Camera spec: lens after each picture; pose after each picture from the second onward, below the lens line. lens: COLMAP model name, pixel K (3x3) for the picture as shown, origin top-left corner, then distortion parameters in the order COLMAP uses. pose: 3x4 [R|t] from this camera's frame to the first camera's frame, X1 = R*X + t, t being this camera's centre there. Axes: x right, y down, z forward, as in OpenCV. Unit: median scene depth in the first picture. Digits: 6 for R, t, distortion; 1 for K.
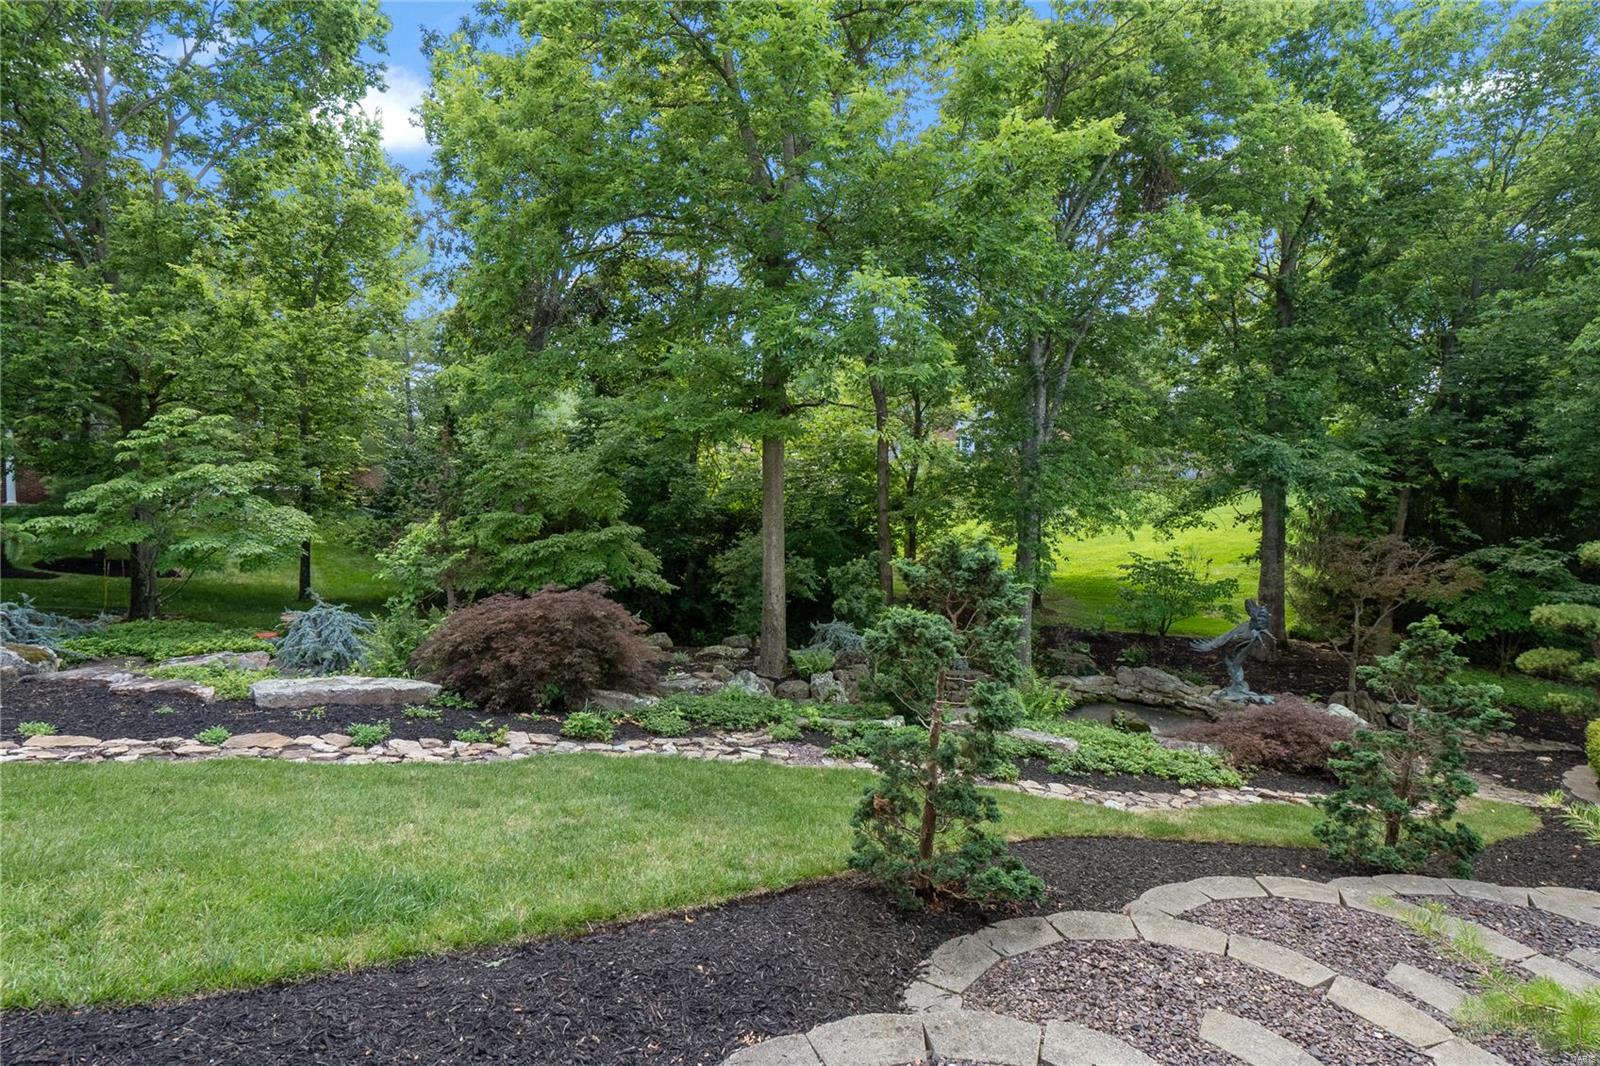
lens RADIAL K [[736.9, 0, 802.8], [0, 736.9, 529.2], [0, 0, 1]] dist [-0.014889, 0.001731]
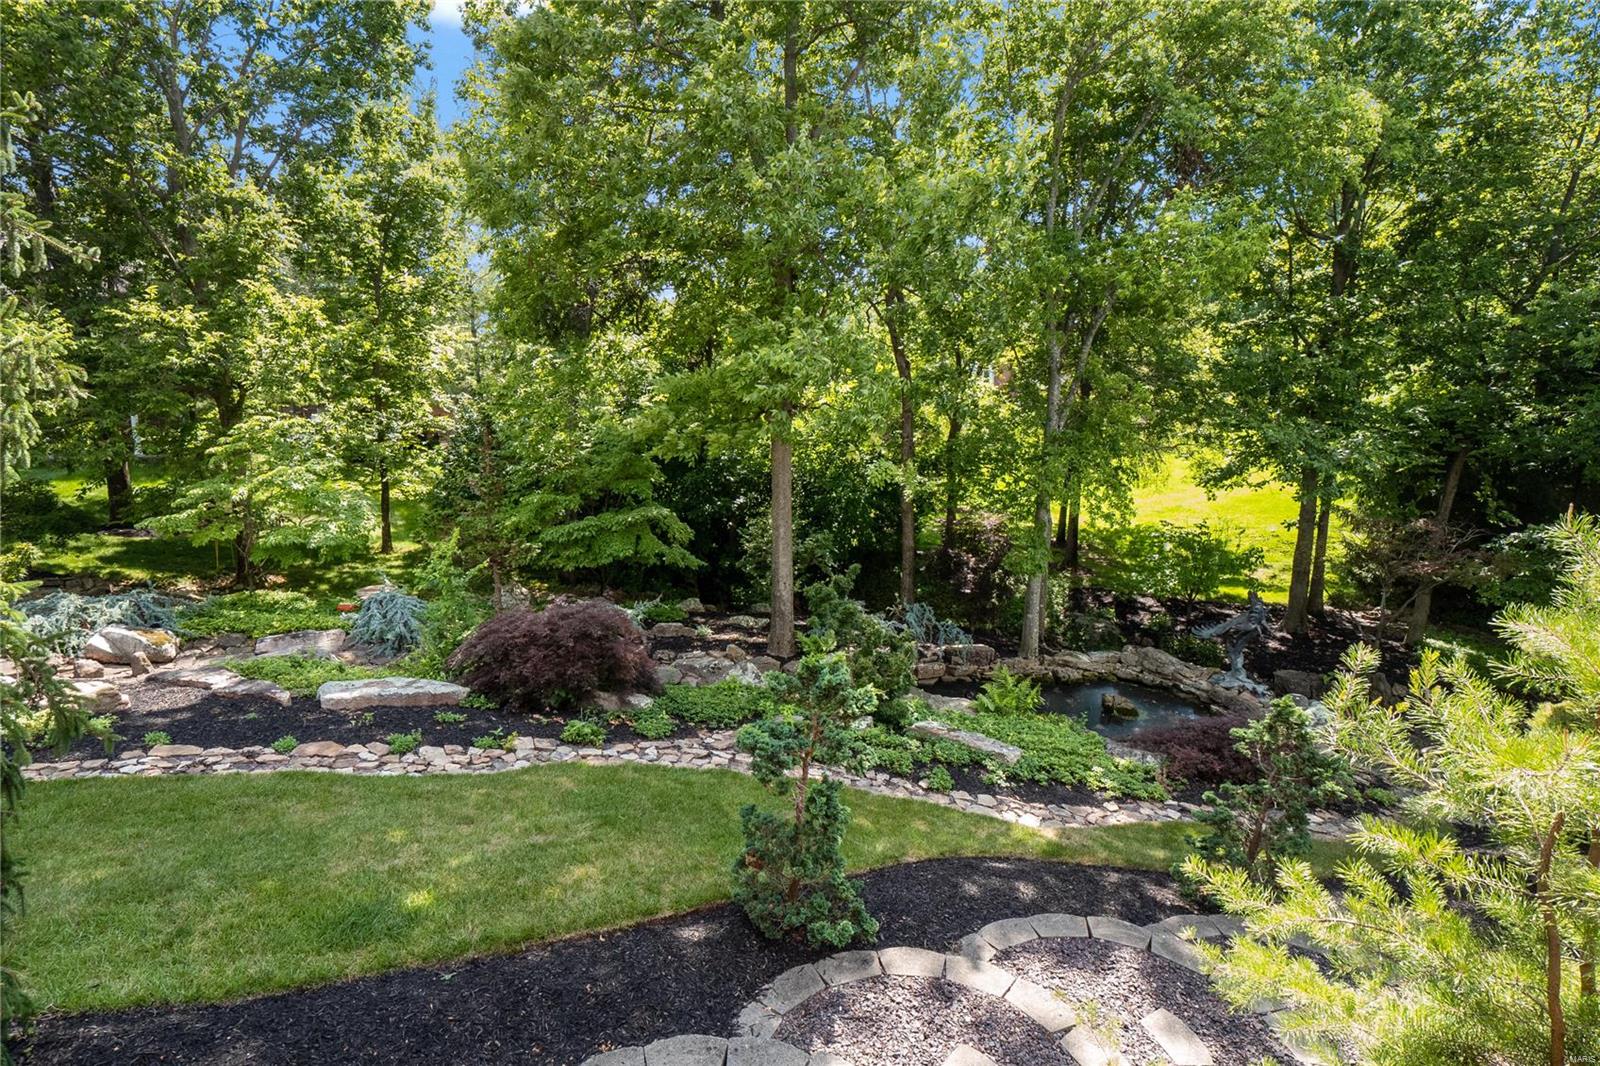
lens RADIAL K [[736.9, 0, 796.5], [0, 736.9, 536.8], [0, 0, 1]] dist [-0.014889, 0.001731]
pose [[0.994930, 0.010598, -0.100009, 0.180755], [0.000653, 0.993731, 0.111799, -0.194208], [0.100567, -0.111297, 0.988686, -0.116654]]
